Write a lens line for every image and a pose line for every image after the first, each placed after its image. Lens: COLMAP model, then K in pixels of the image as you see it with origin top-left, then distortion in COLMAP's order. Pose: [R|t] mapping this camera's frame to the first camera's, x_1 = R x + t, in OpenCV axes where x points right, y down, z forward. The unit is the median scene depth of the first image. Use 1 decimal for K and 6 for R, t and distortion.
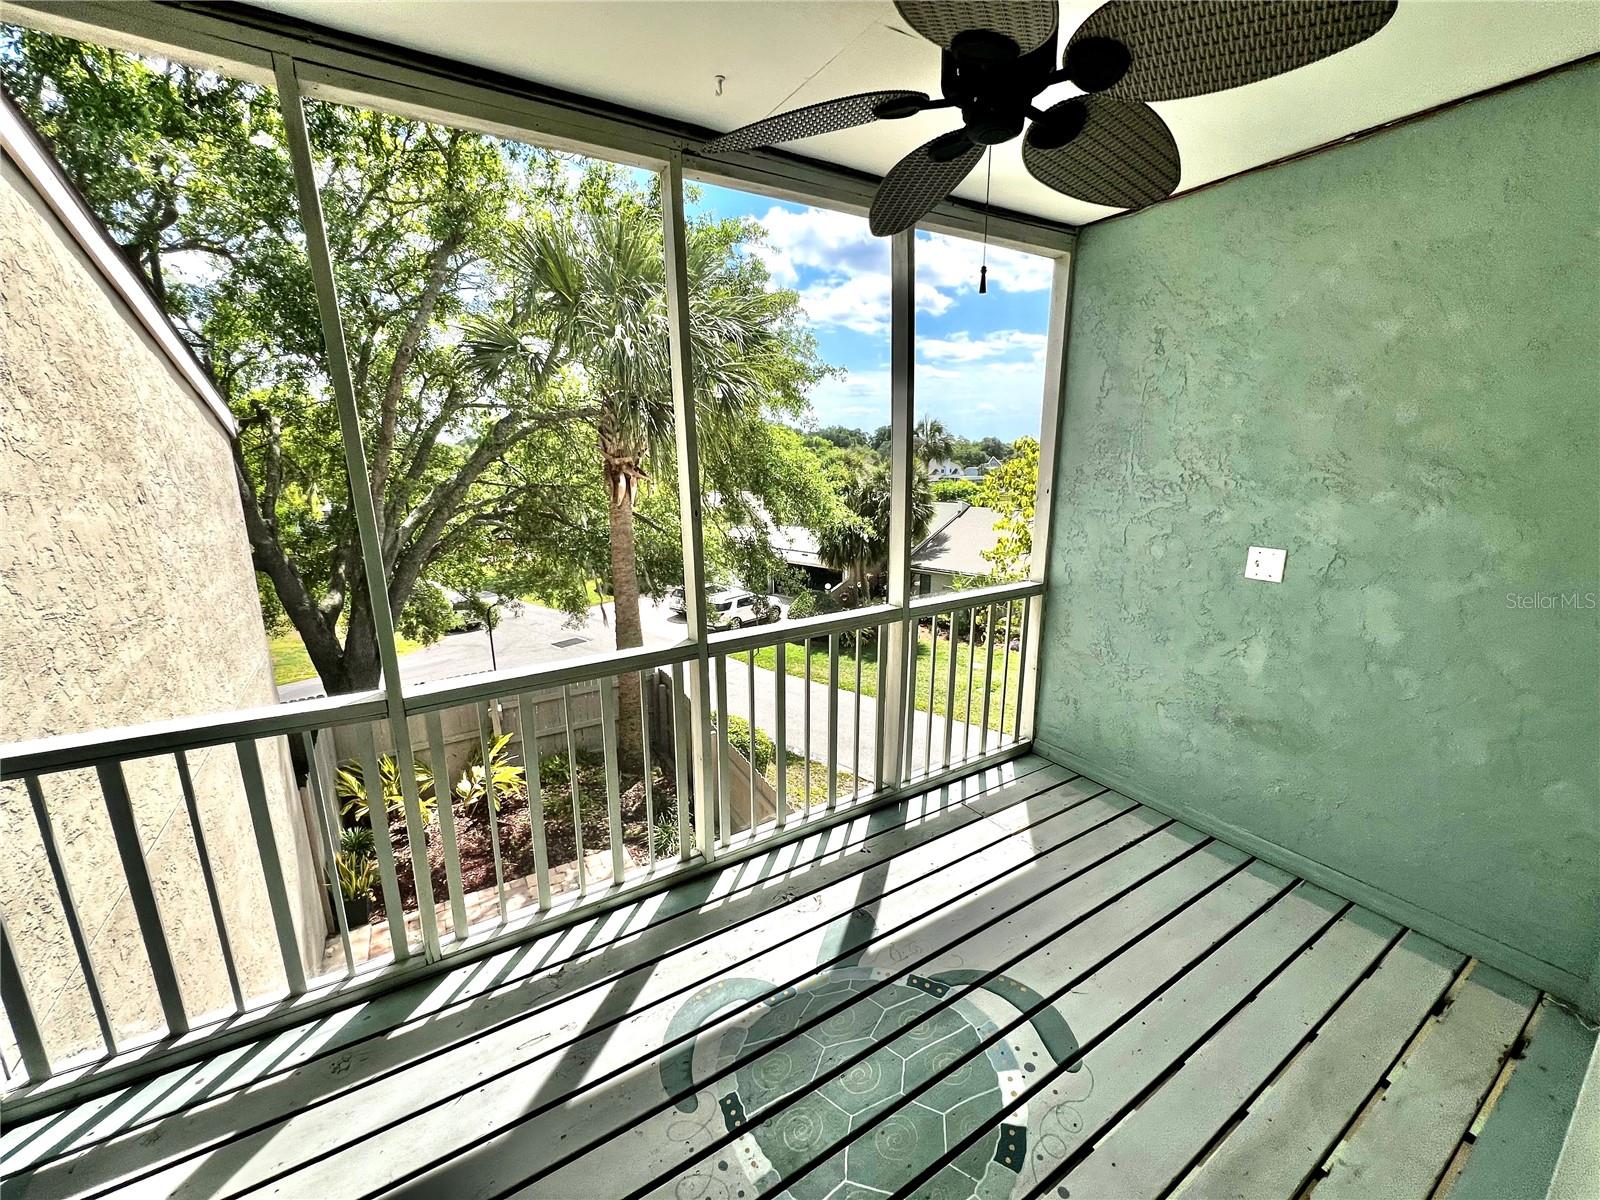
lens RADIAL K [[642.7, 0, 797.7], [0, 642.7, 595.5], [0, 0, 1]] dist [-0.000764, 0.000261]
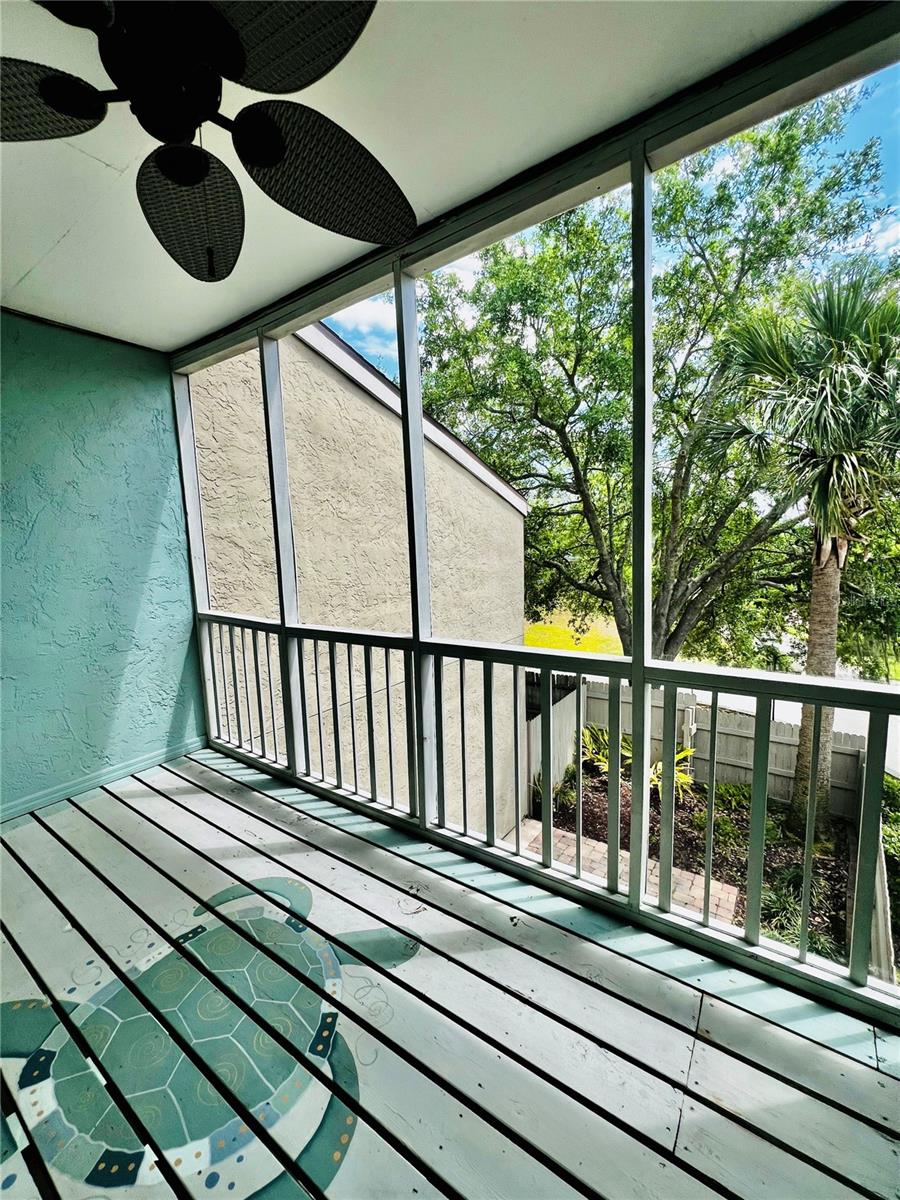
lens RADIAL K [[482.0, 0, 456.6], [0, 482.0, 596.5], [0, 0, 1]] dist [-0.000764, 0.000261]
pose [[0.396792, 0.093102, -0.913175, 0.618176], [-0.176655, 0.983991, 0.023562, -0.036866], [0.900749, 0.151968, 0.406887, 0.585899]]
